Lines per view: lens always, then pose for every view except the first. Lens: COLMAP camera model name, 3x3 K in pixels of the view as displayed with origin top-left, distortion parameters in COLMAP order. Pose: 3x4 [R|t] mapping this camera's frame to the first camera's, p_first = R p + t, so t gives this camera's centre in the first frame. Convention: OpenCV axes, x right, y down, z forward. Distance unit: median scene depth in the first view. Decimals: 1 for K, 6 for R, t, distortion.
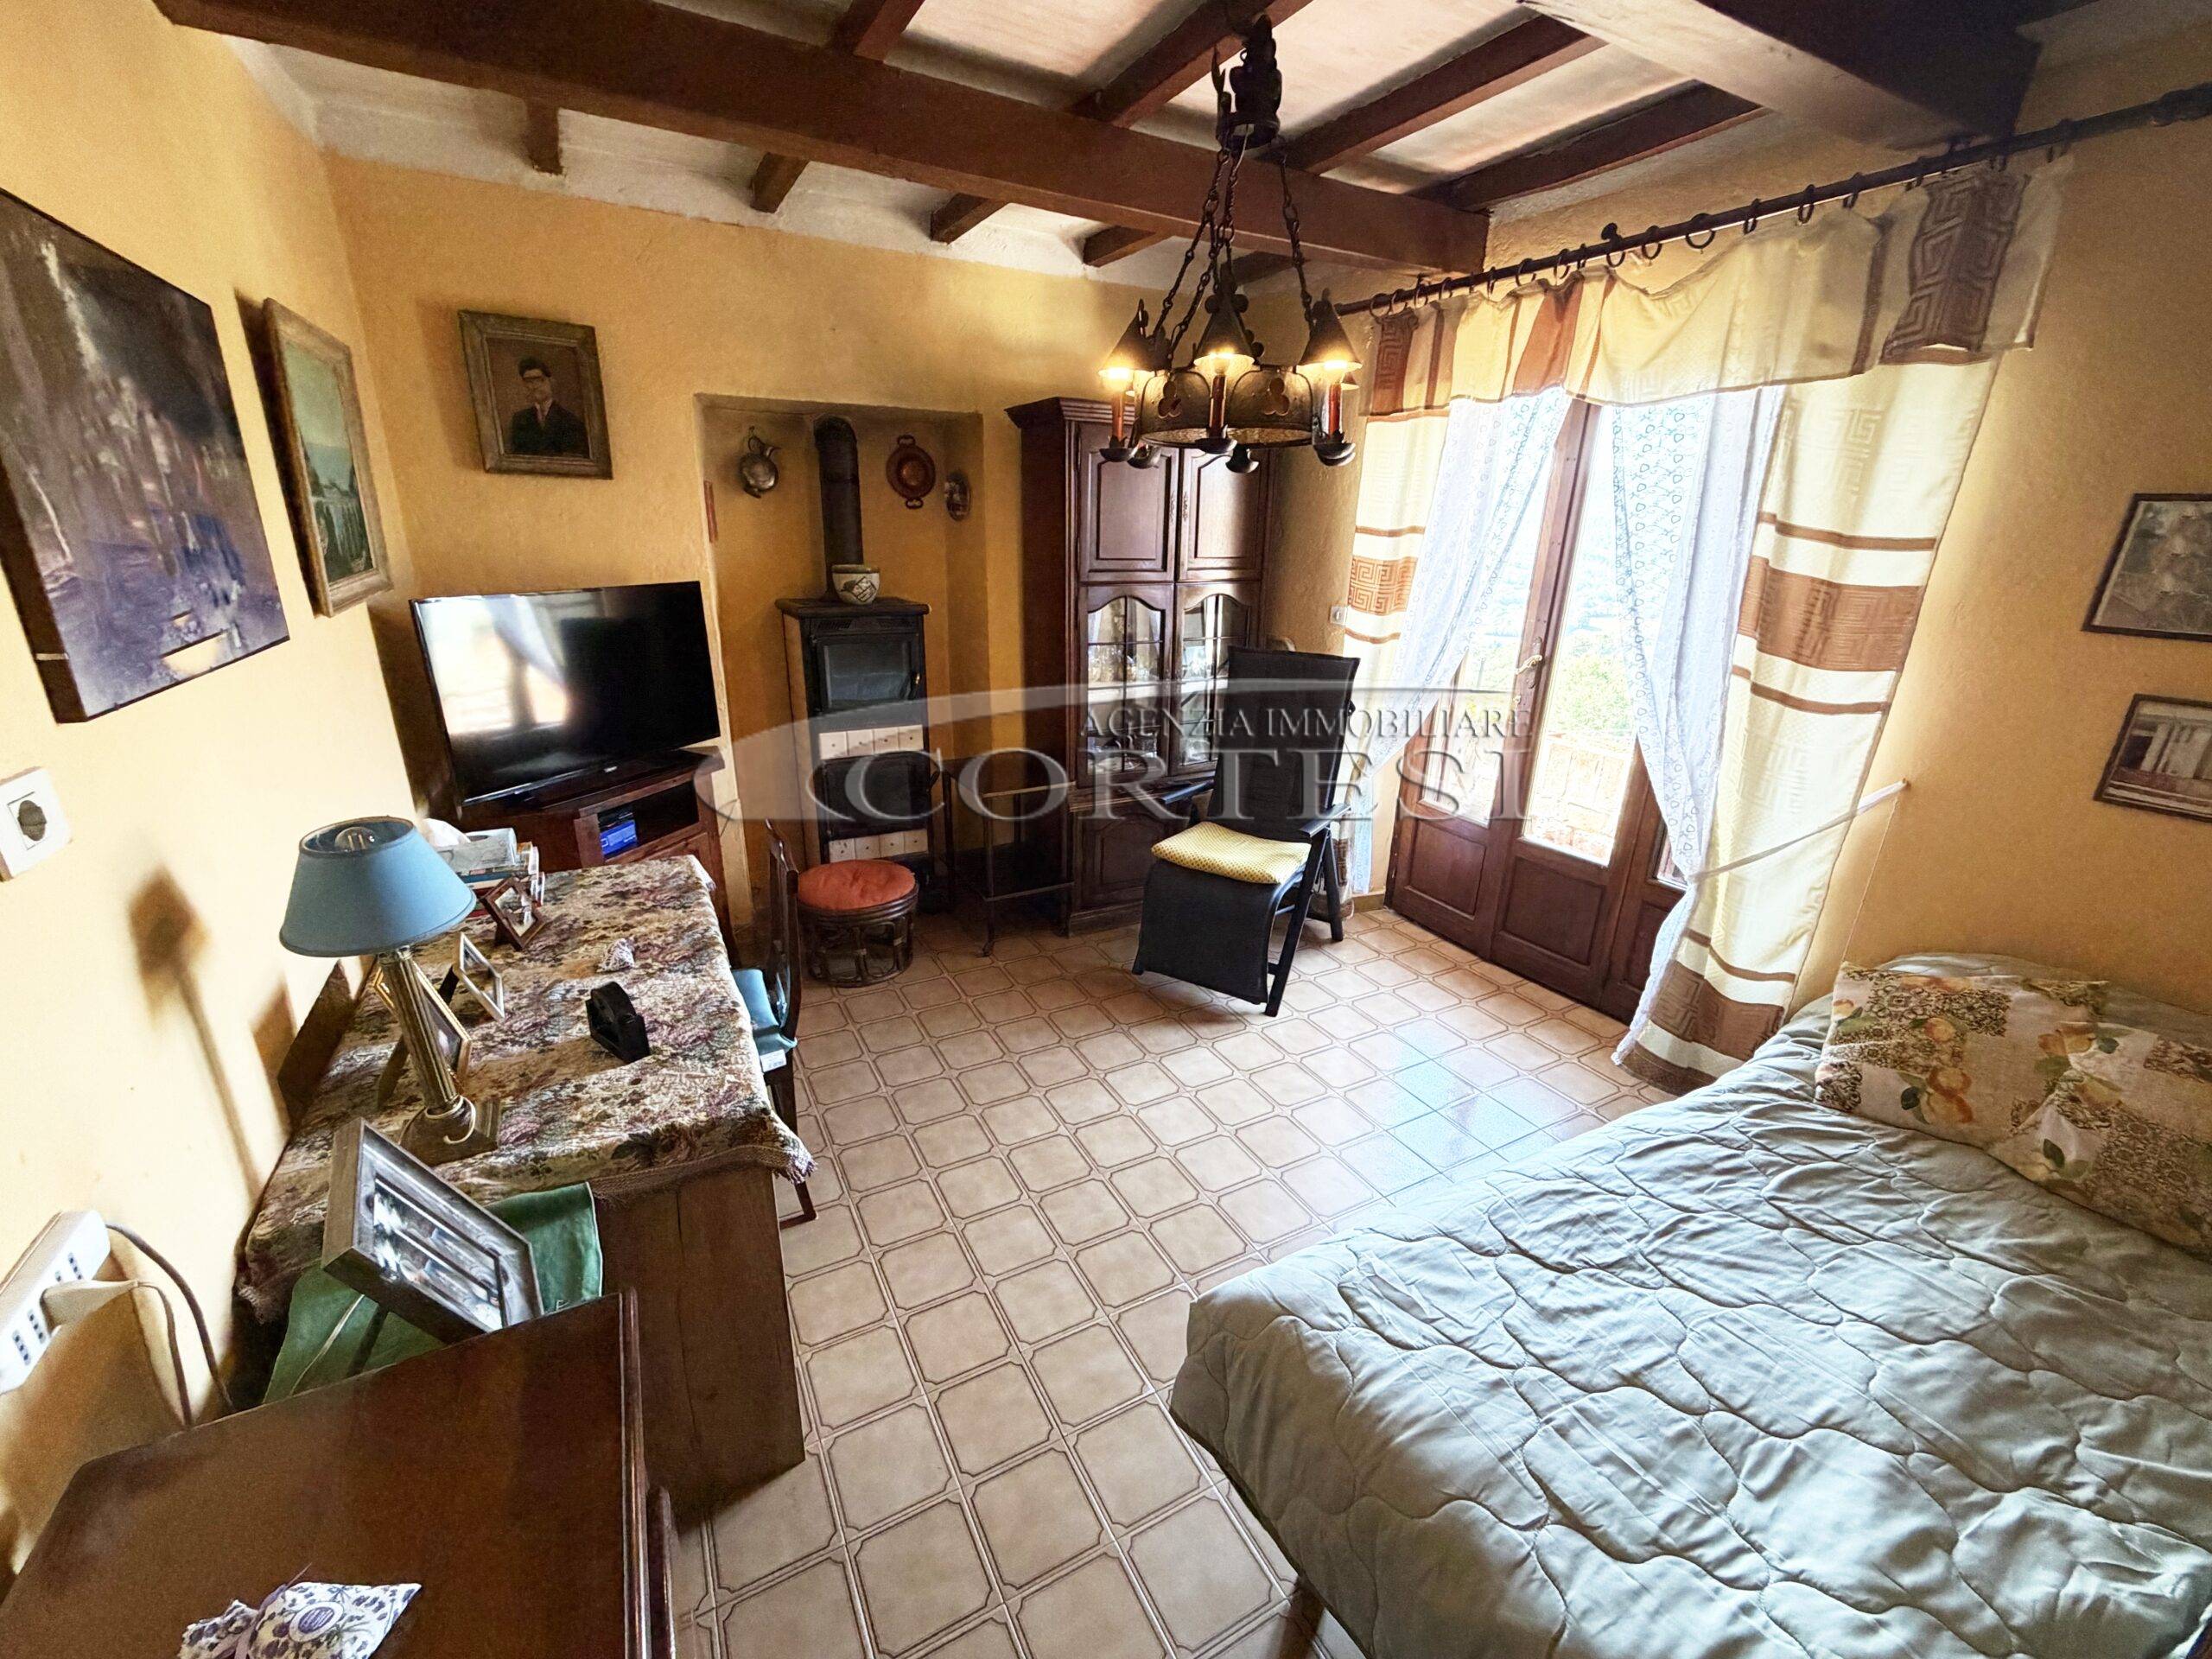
lens RADIAL K [[886.6, 0, 1101.4], [0, 886.6, 833.1], [0, 0, 1]] dist [-0.001611, 0.000274]
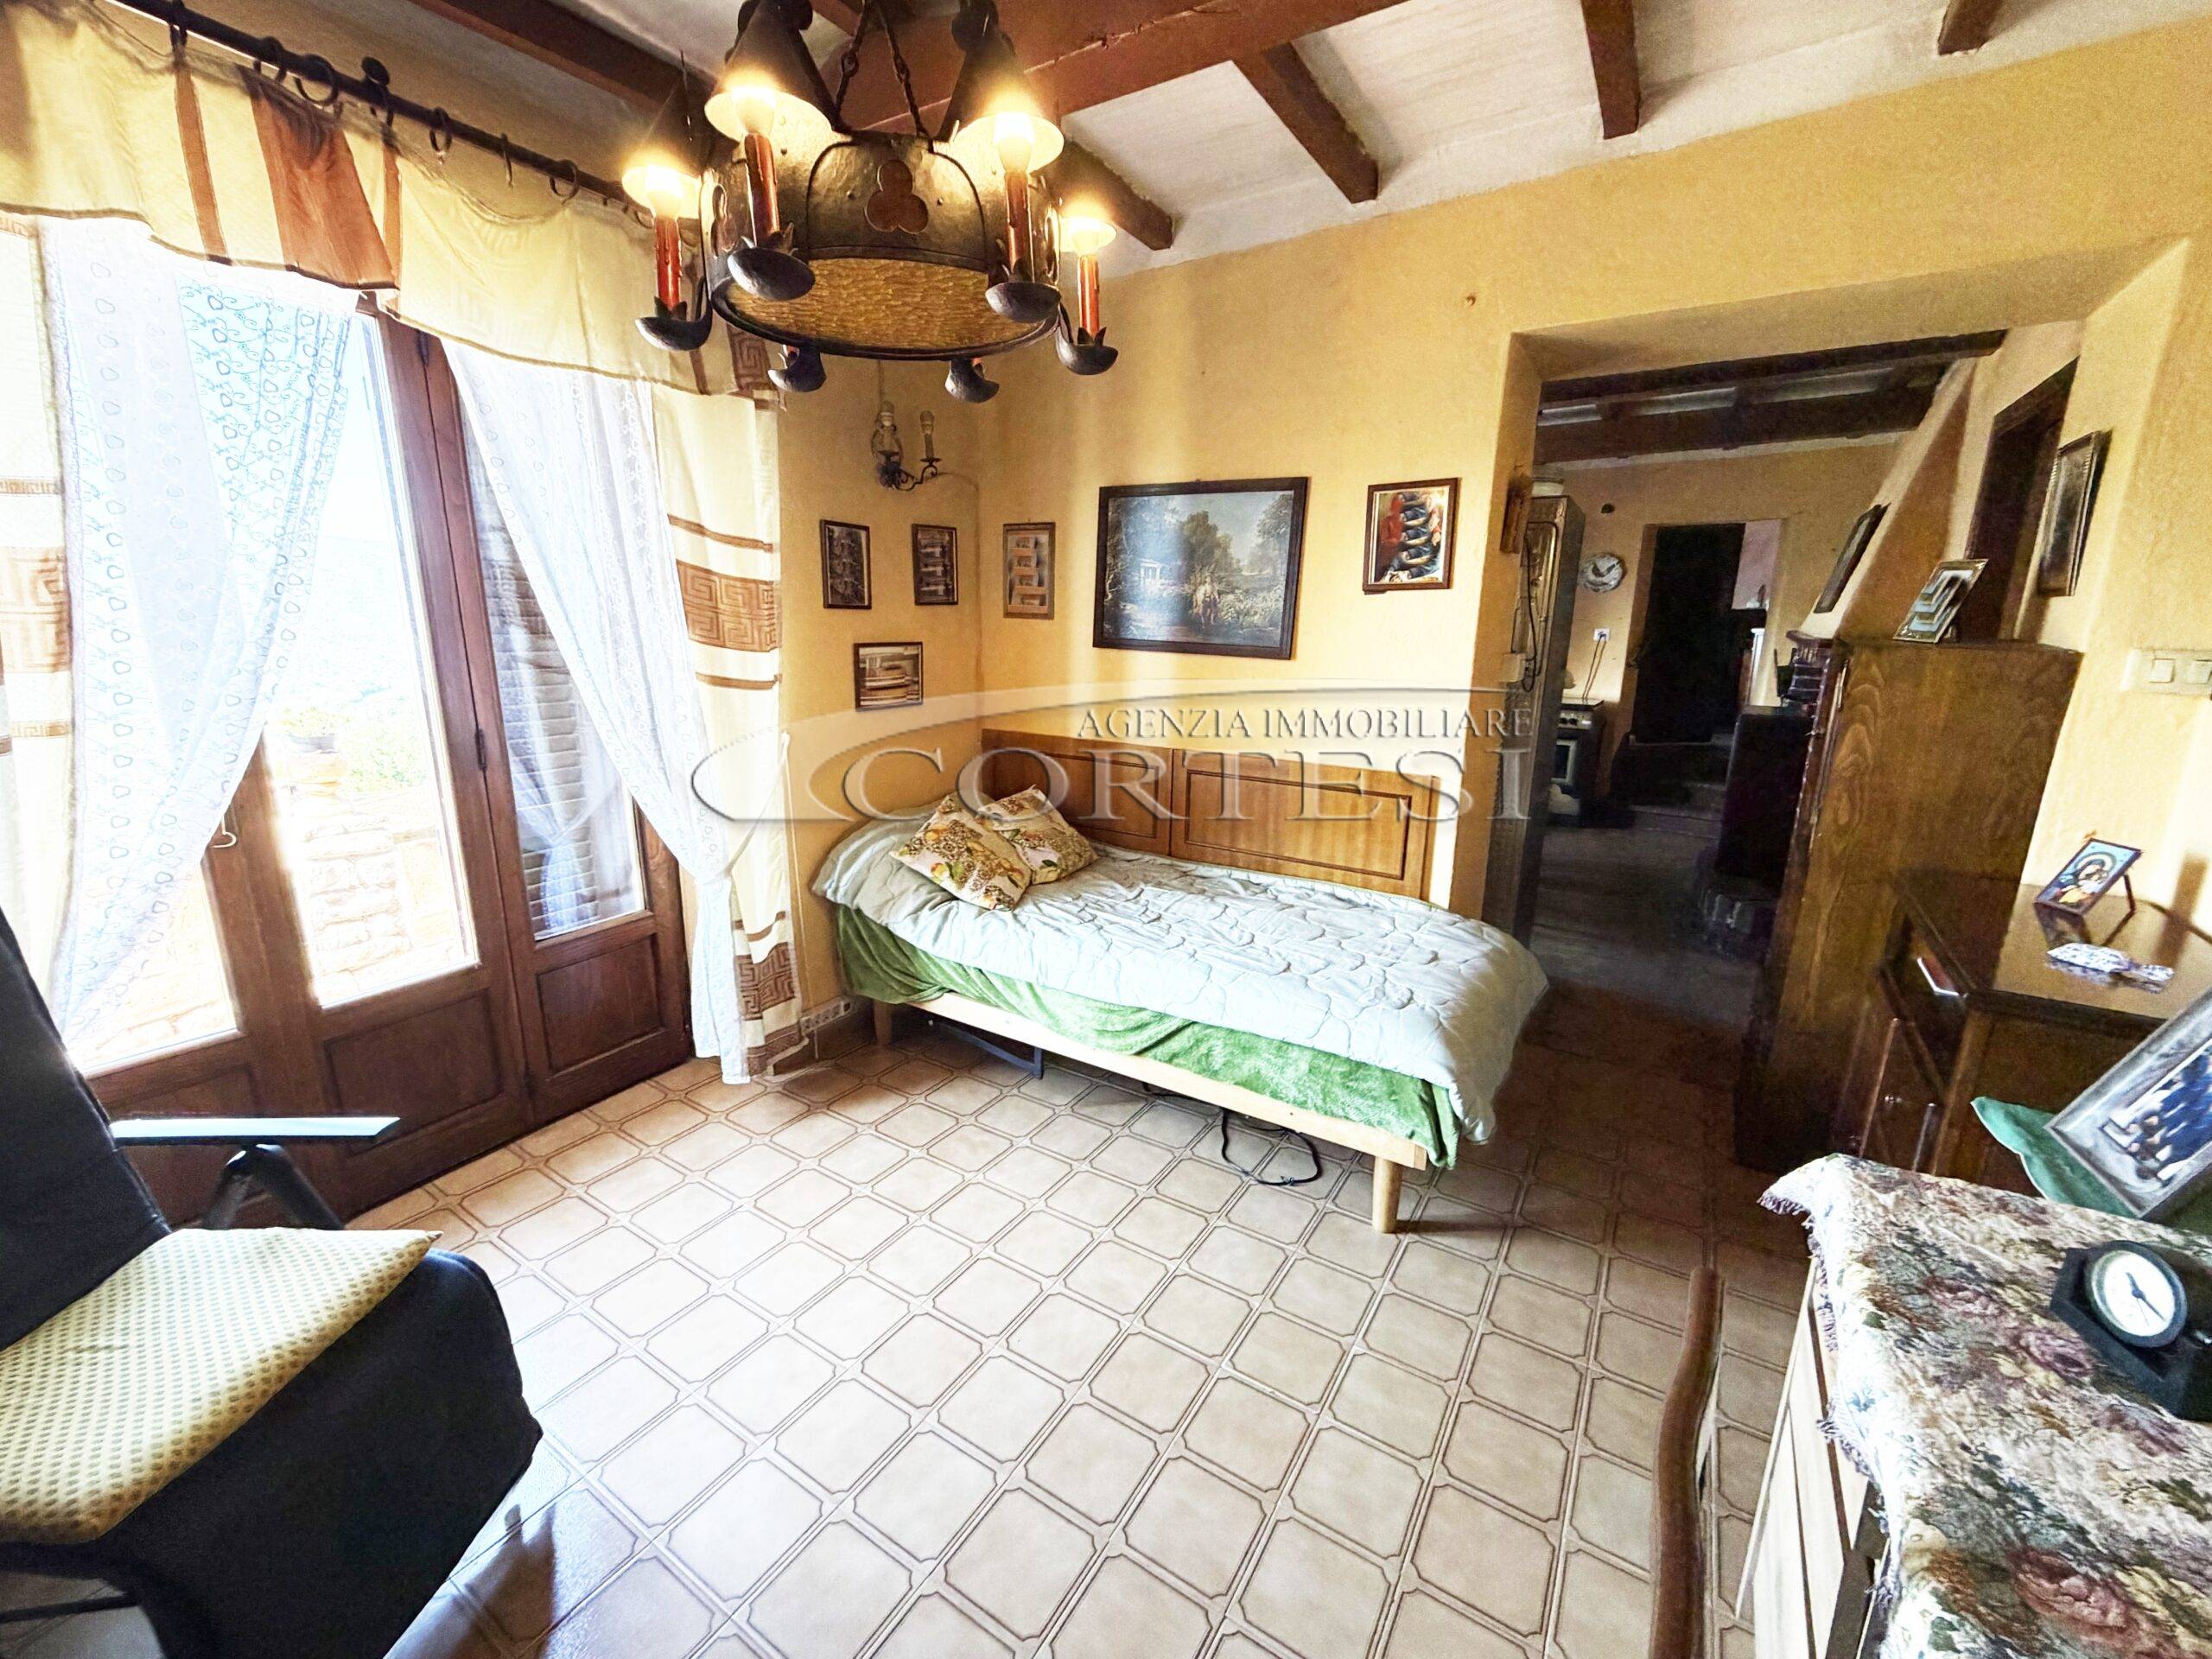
lens RADIAL K [[892.1, 0, 1105.8], [0, 892.1, 826.5], [0, 0, 1]] dist [0.003232, 0.001028]
pose [[-0.474319, -0.226667, 0.850672, -0.517380], [0.274117, 0.880224, 0.387384, -0.357165], [-0.836589, 0.416927, -0.355374, 1.286334]]
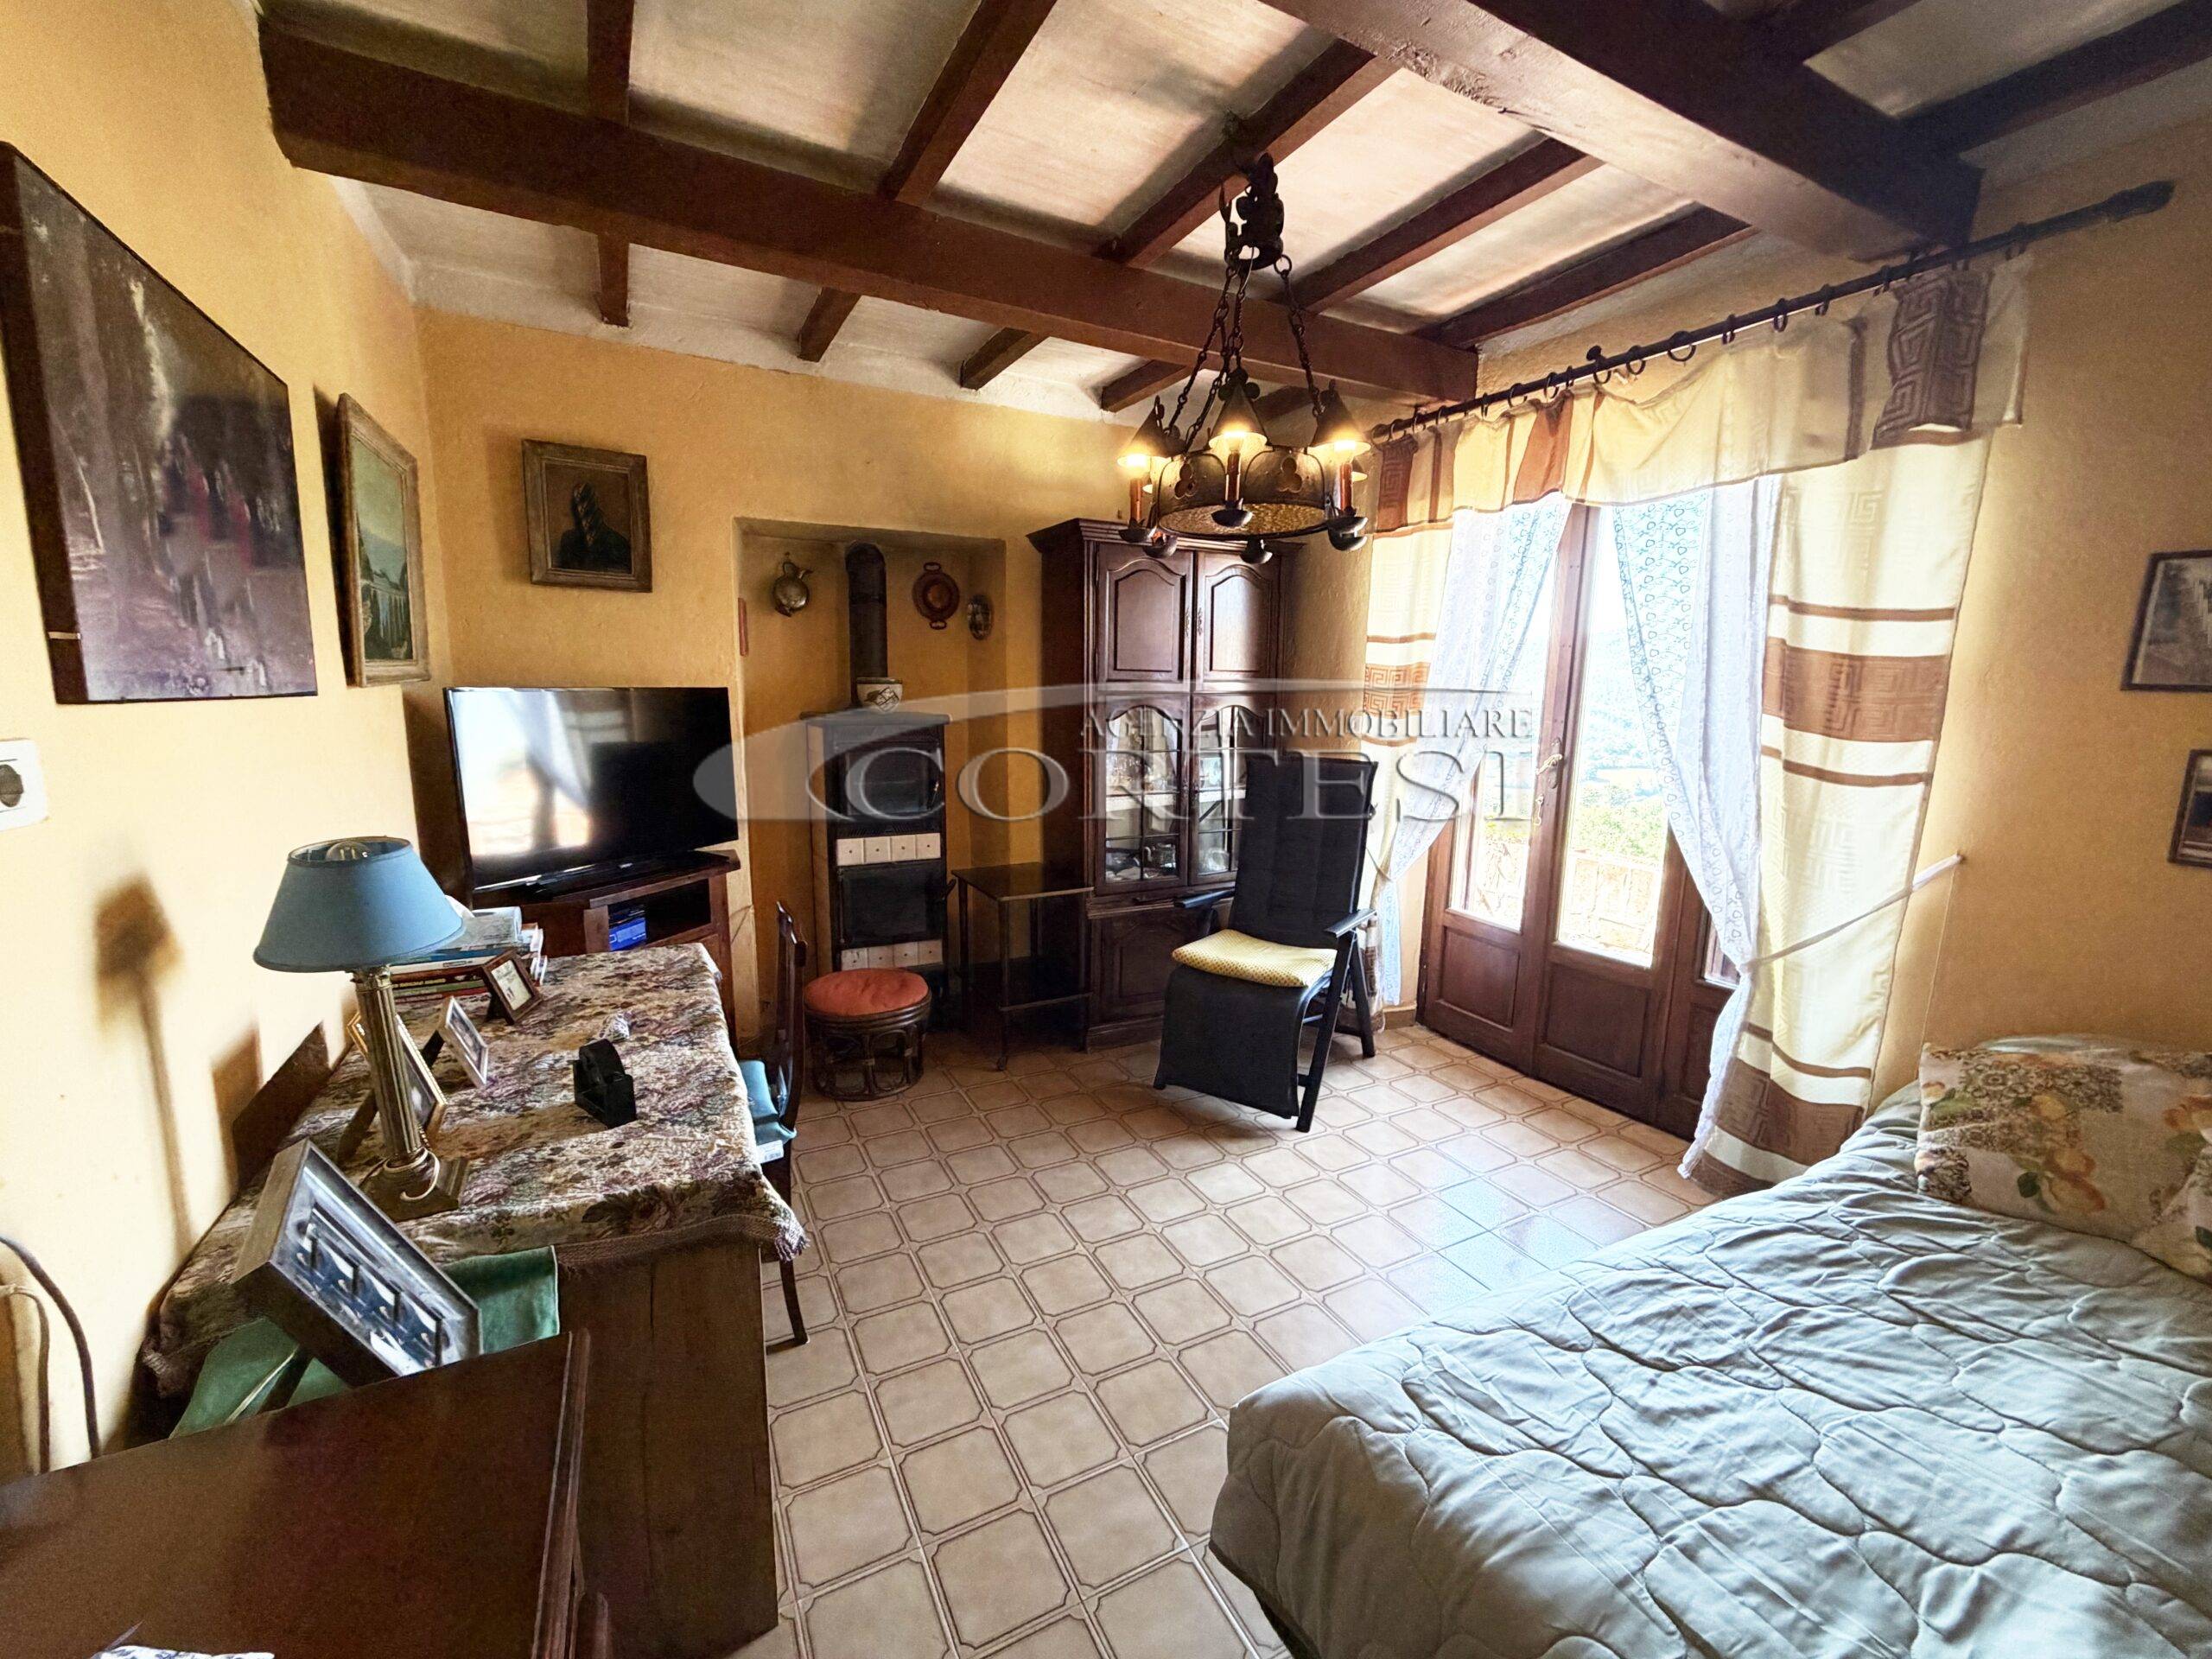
lens RADIAL K [[886.6, 0, 1101.4], [0, 886.6, 833.1], [0, 0, 1]] dist [-0.001611, 0.000274]
pose [[0.999830, -0.004575, -0.017850, -0.005089], [0.001586, 0.986458, -0.164004, 0.084271], [0.018358, 0.163948, 0.986298, 0.038083]]
